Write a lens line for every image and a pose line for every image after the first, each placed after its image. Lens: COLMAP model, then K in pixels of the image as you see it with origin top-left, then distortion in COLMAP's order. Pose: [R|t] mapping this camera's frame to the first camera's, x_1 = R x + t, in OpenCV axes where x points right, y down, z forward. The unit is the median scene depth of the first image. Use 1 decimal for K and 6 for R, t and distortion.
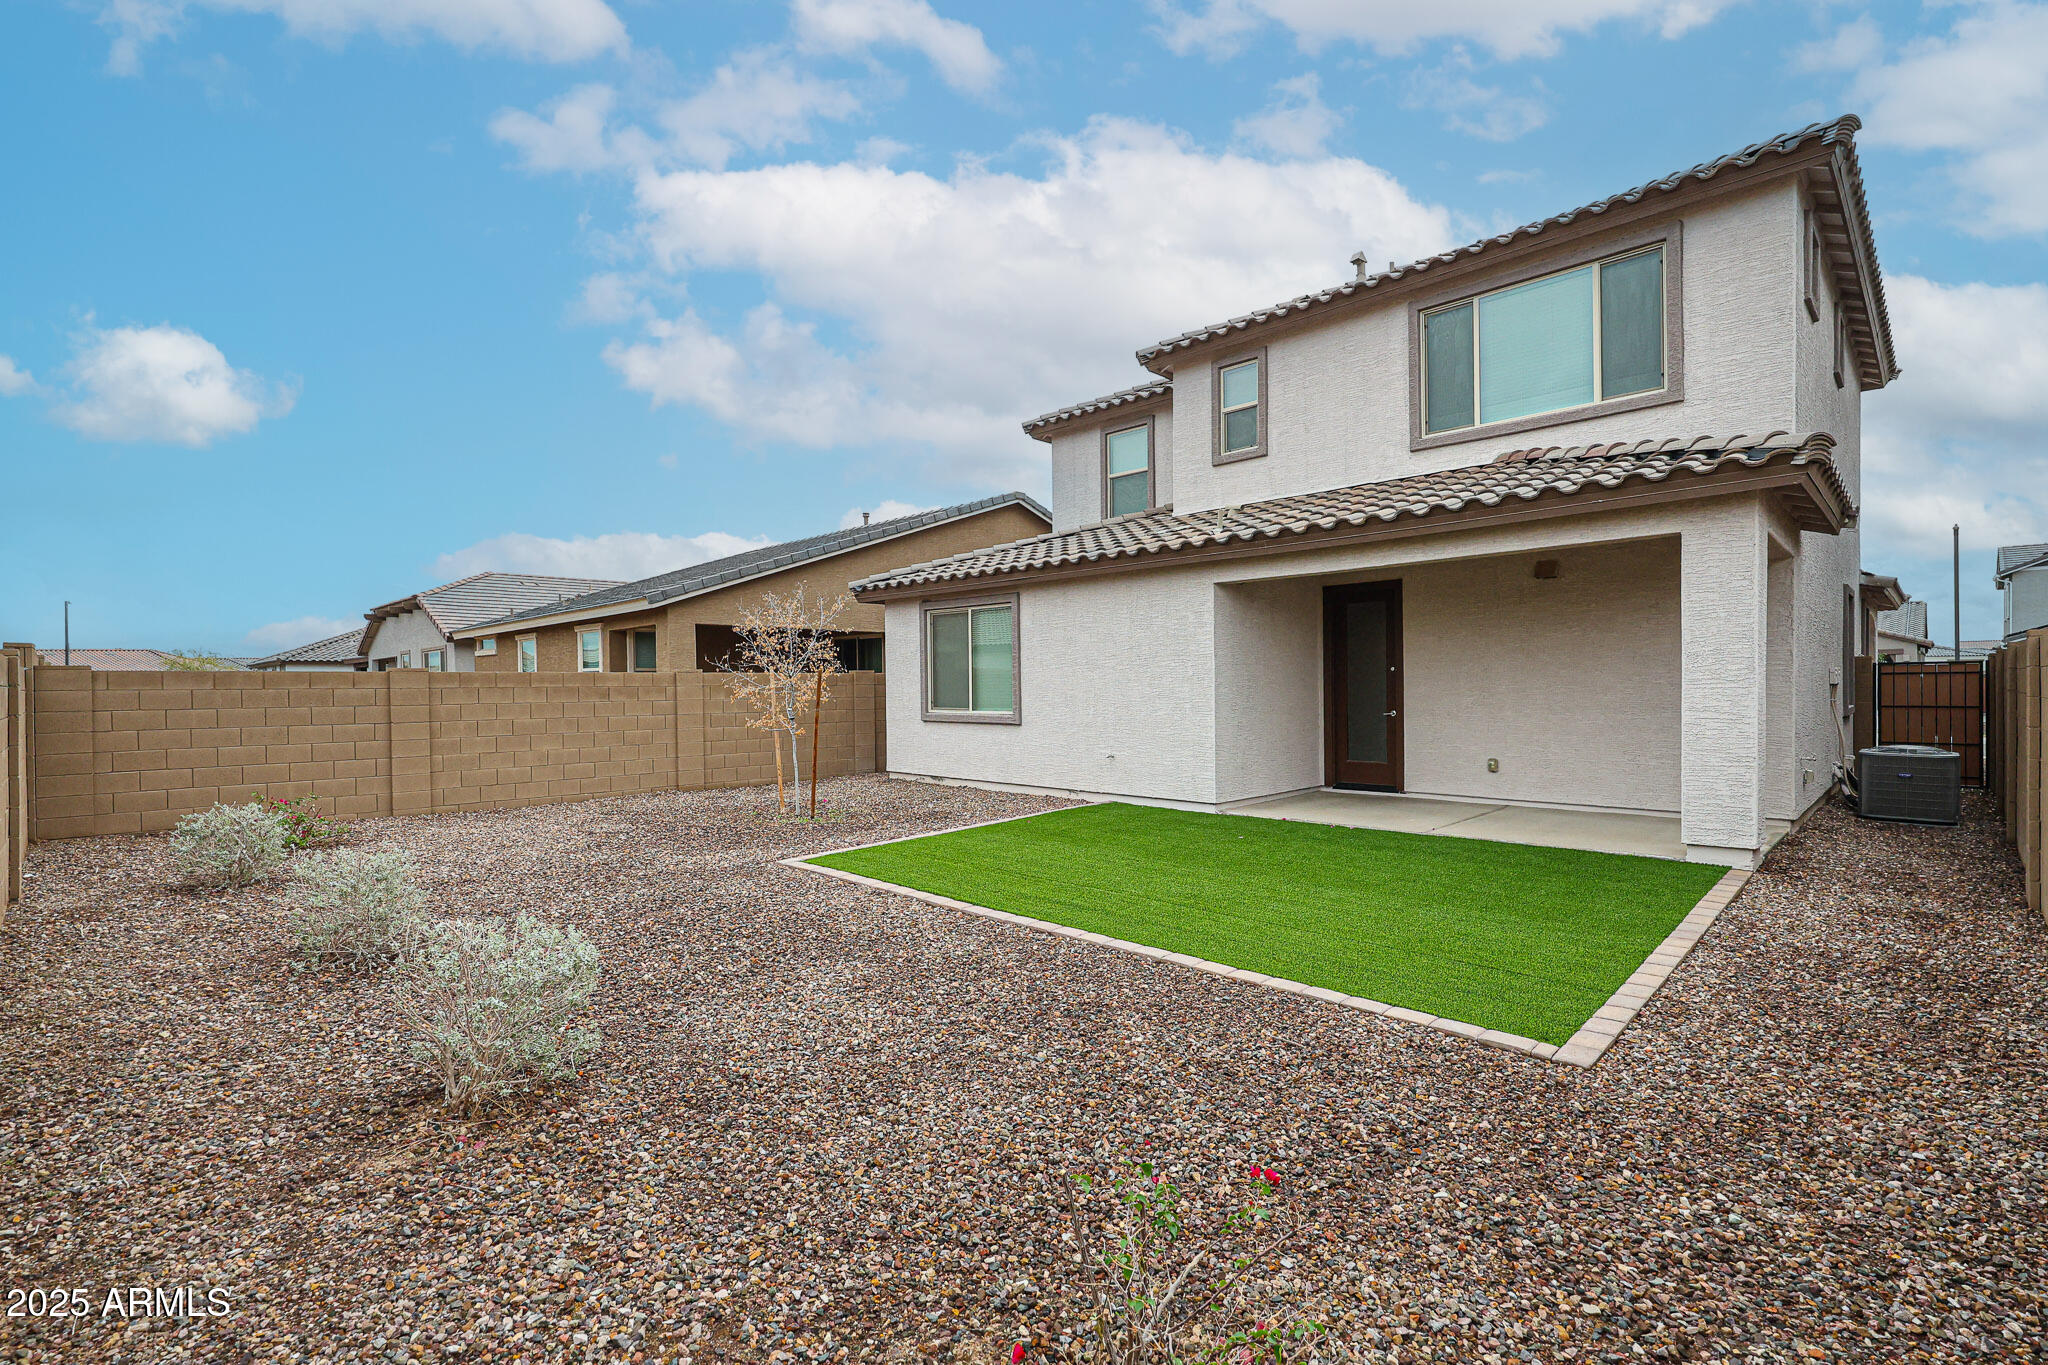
lens RADIAL K [[1062.3, 0, 1027.2], [0, 1062.3, 658.5], [0, 0, 1]] dist [-0.000404, -0.000769]
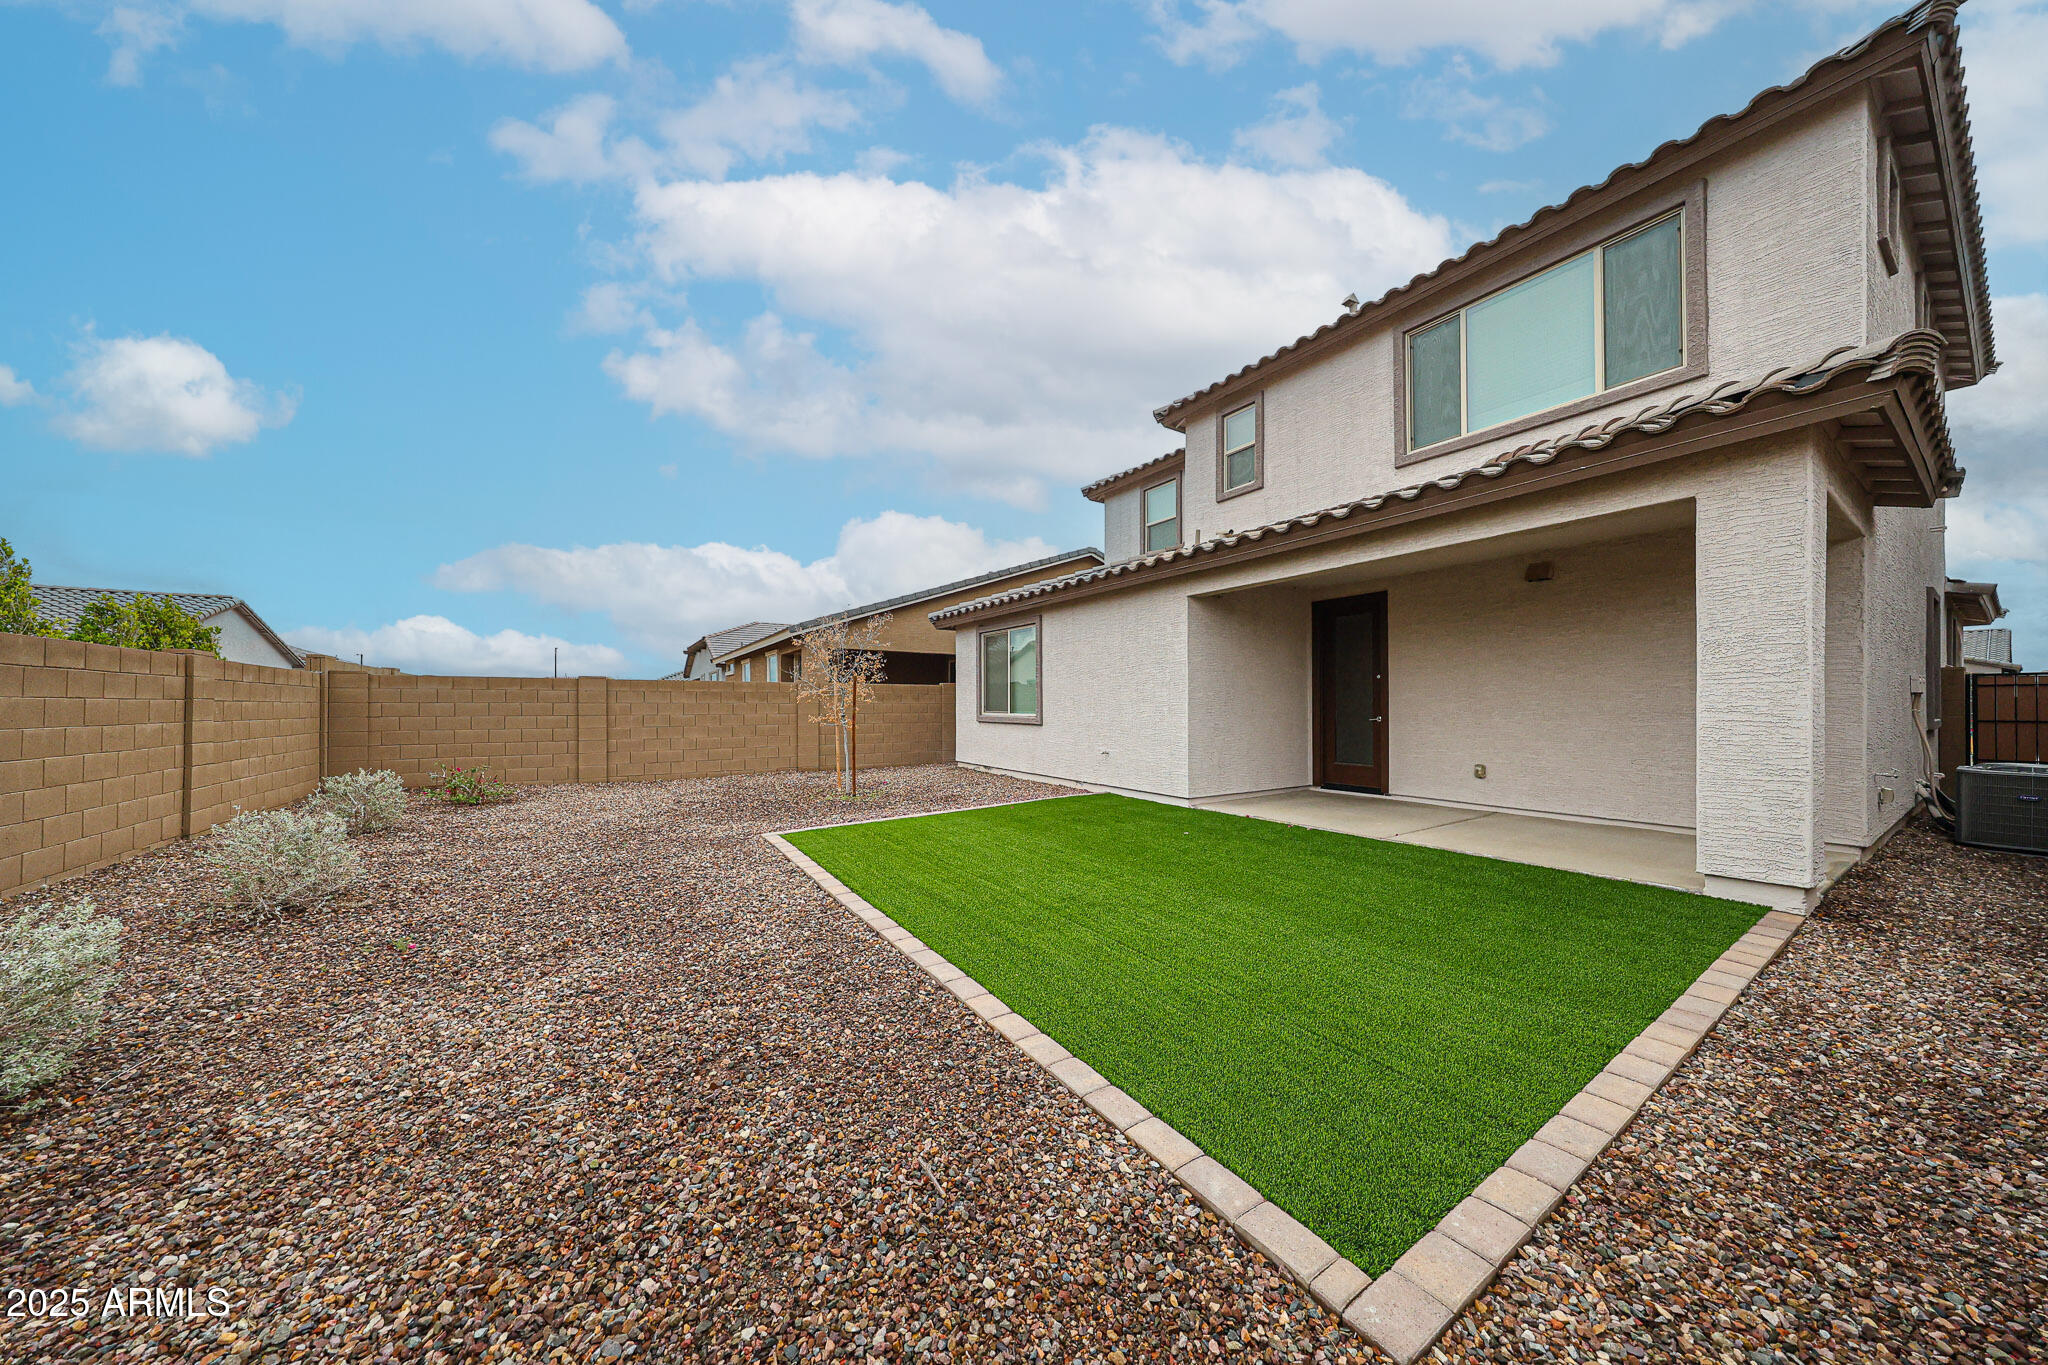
lens RADIAL K [[693.6, 0, 1020.8], [0, 693.6, 686.5], [0, 0, 1]] dist [0.000125, 0.000100]
pose [[0.969761, 0.001472, -0.244051, 0.184298], [-0.002752, 0.999984, -0.004902, 0.026025], [0.244040, 0.005425, 0.969750, 0.269775]]
